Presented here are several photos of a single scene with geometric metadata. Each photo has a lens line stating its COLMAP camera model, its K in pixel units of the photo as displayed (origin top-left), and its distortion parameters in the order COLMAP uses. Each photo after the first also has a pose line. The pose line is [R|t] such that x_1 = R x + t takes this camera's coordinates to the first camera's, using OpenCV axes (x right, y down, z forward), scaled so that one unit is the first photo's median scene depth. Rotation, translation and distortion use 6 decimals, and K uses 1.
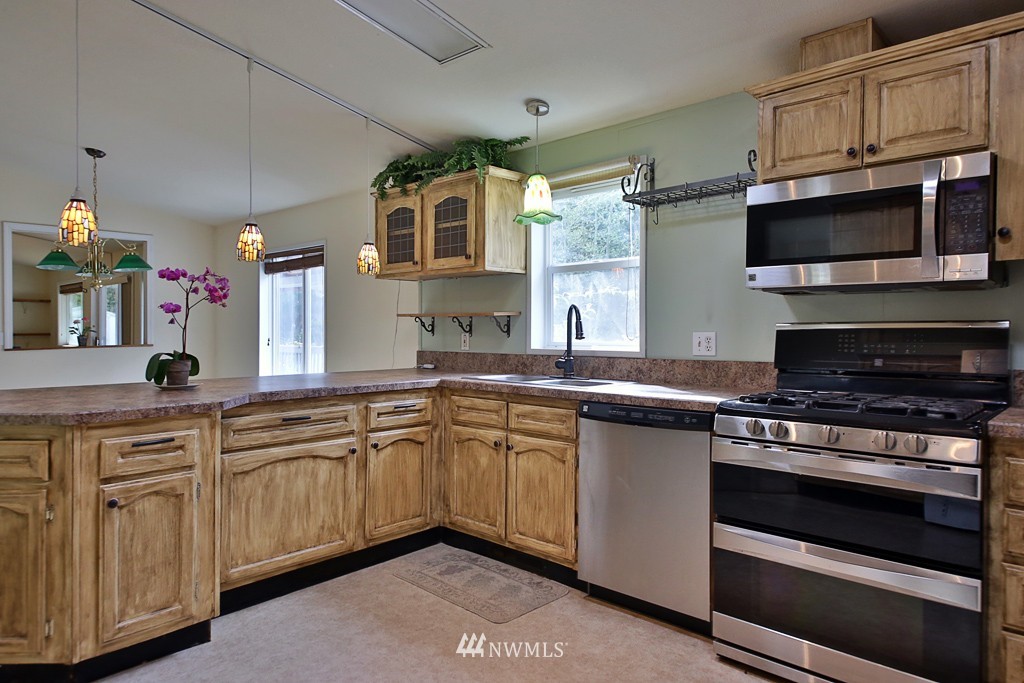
lens RADIAL K [[640.9, 0, 512.4], [0, 640.9, 333.3], [0, 0, 1]] dist [0.041244, -0.015357]
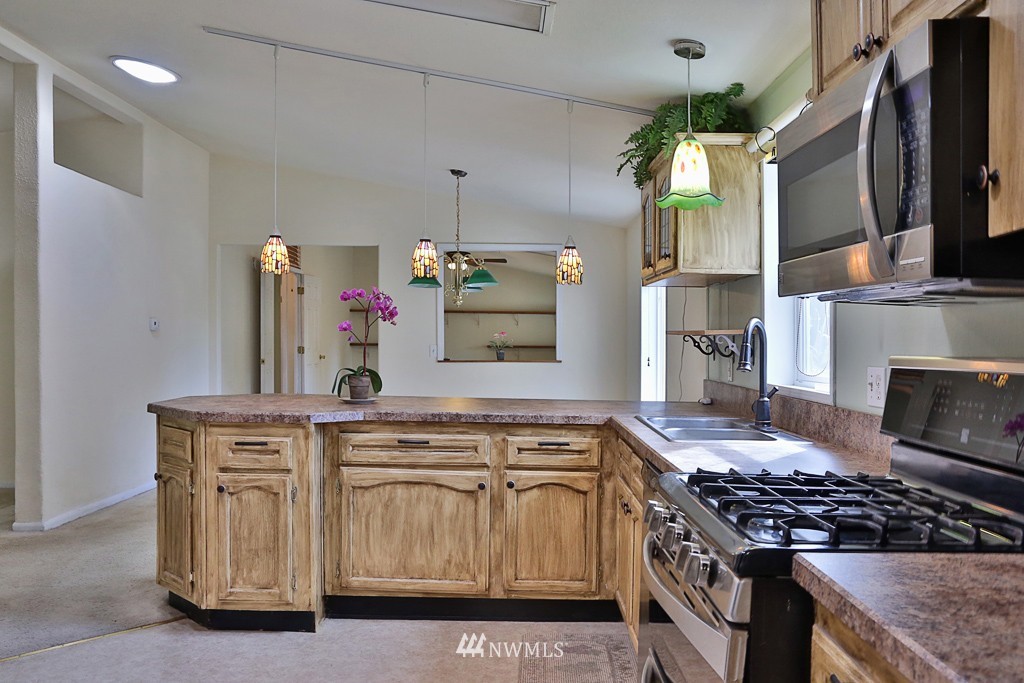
lens RADIAL K [[872.5, 0, 536.7], [0, 872.5, 363.9], [0, 0, 1]] dist [-0.067168, 0.030632]
pose [[0.686437, 0.033494, -0.726417, 0.694293], [-0.022681, 0.999439, 0.024649, -0.019033], [0.726835, -0.000444, 0.686812, 0.228935]]
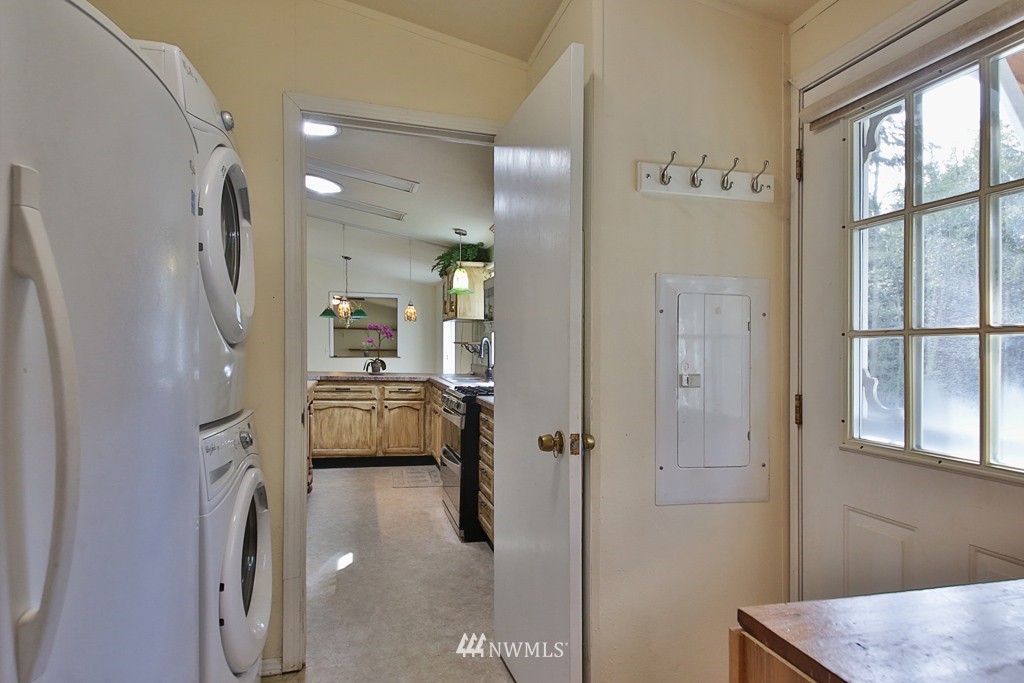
lens RADIAL K [[602.9, 0, 544.0], [0, 602.9, 377.1], [0, 0, 1]] dist [0.004576, -0.000738]
pose [[0.860456, 0.046554, -0.507393, 1.252717], [-0.030784, 0.998748, 0.039432, -0.011477], [0.508594, -0.018310, 0.860812, -0.418217]]
